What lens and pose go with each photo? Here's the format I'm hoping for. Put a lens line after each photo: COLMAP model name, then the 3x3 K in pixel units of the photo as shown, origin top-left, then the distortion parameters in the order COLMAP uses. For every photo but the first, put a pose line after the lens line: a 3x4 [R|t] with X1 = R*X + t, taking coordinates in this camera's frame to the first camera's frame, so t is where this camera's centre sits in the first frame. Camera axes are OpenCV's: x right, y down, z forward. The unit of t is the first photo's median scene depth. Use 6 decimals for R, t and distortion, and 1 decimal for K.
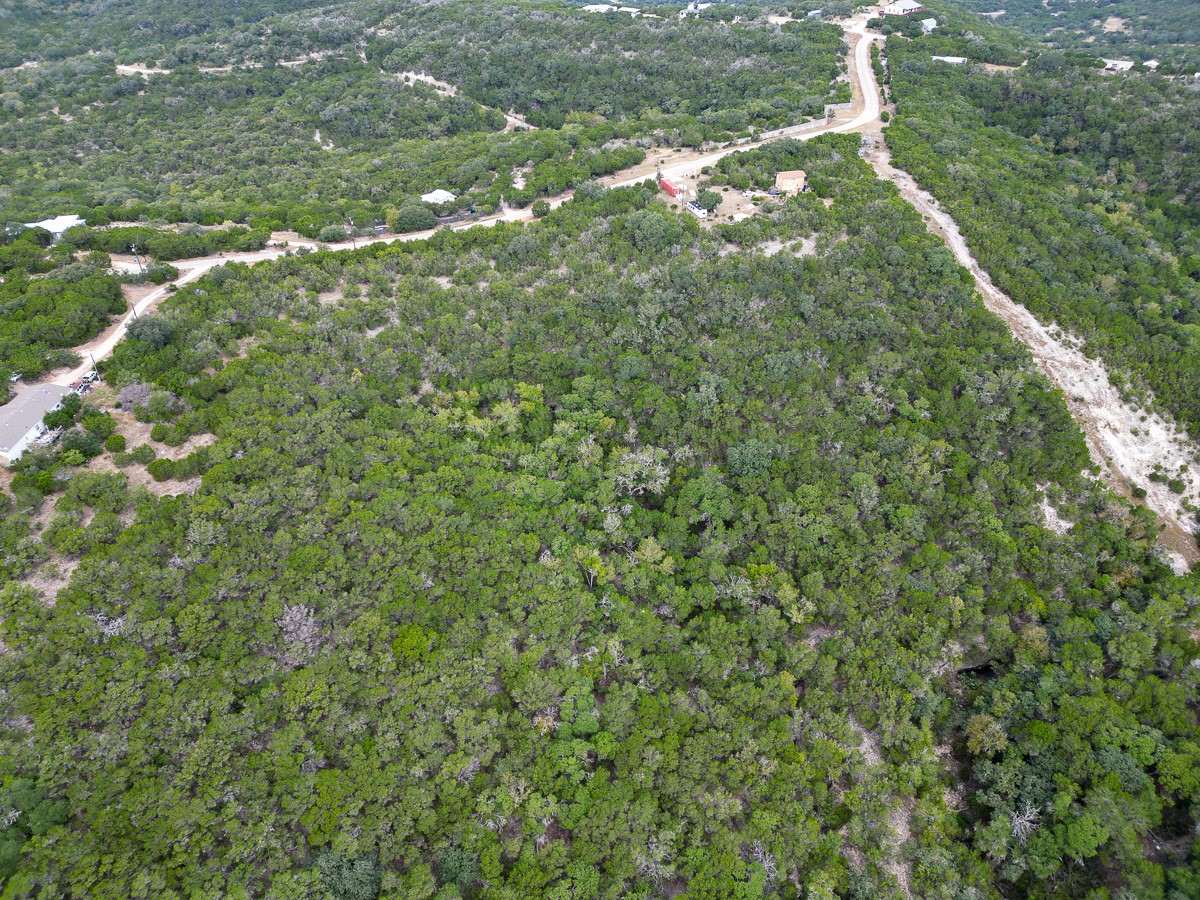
lens RADIAL K [[840.9, 0, 591.7], [0, 840.9, 457.4], [0, 0, 1]] dist [0.070923, -0.061562]
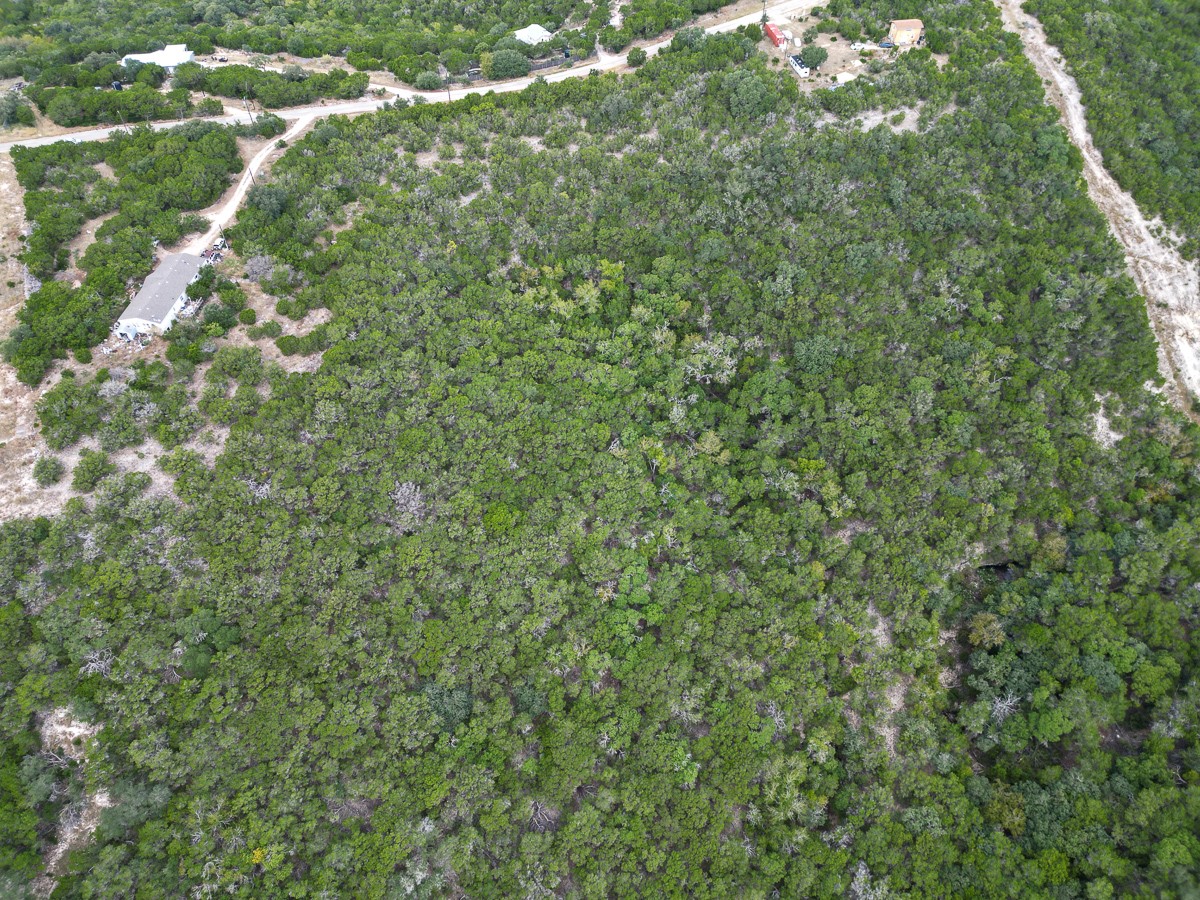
lens RADIAL K [[840.9, 0, 588.8], [0, 840.9, 458.6], [0, 0, 1]] dist [0.070923, -0.061562]
pose [[0.993516, 0.081176, -0.079596, 0.000764], [-0.059566, 0.968014, 0.243721, -0.105680], [0.096834, -0.237400, 0.966574, -0.076068]]
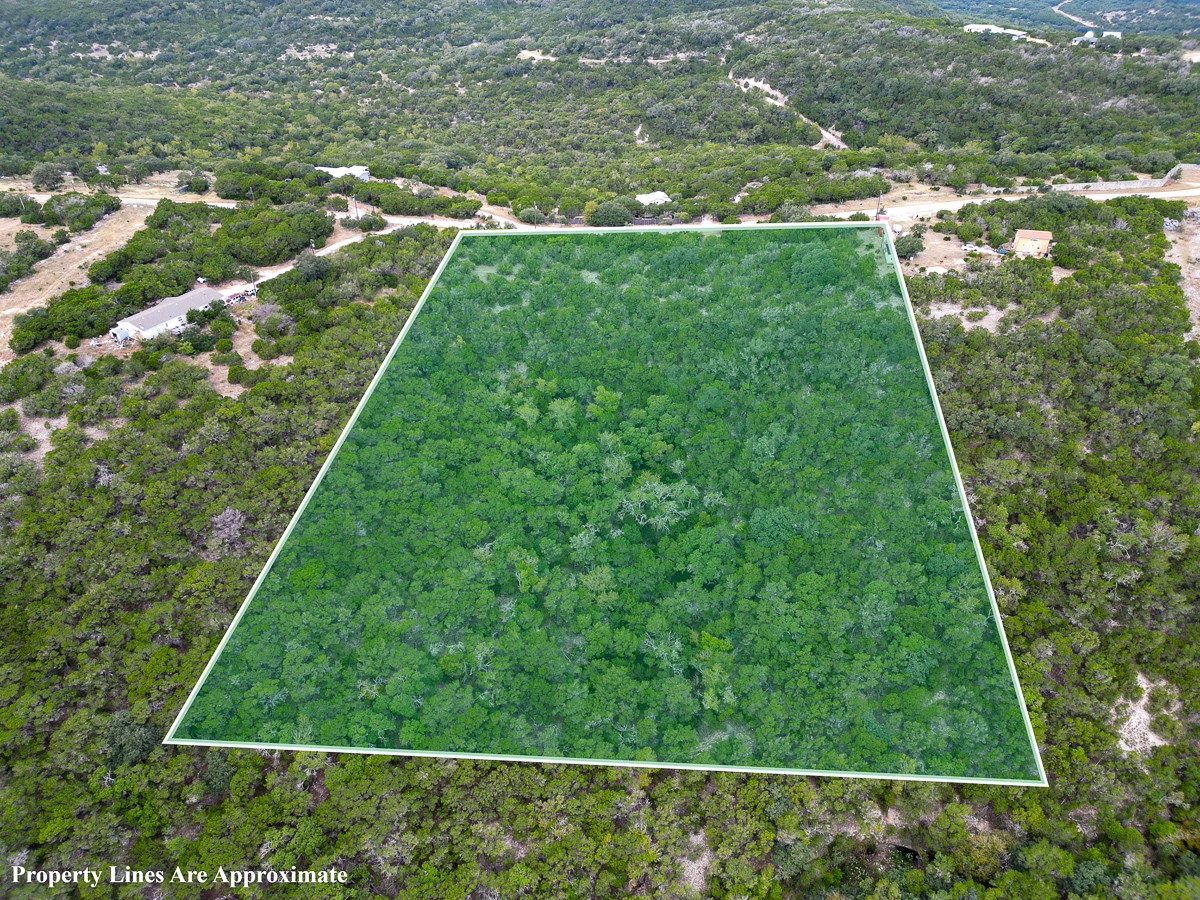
lens RADIAL K [[840.9, 0, 589.6], [0, 840.9, 450.9], [0, 0, 1]] dist [0.070923, -0.061562]
pose [[0.872430, 0.274814, -0.404158, 0.335386], [-0.279547, 0.958902, 0.048581, -0.060145], [0.400899, 0.070598, 0.913398, 0.085248]]
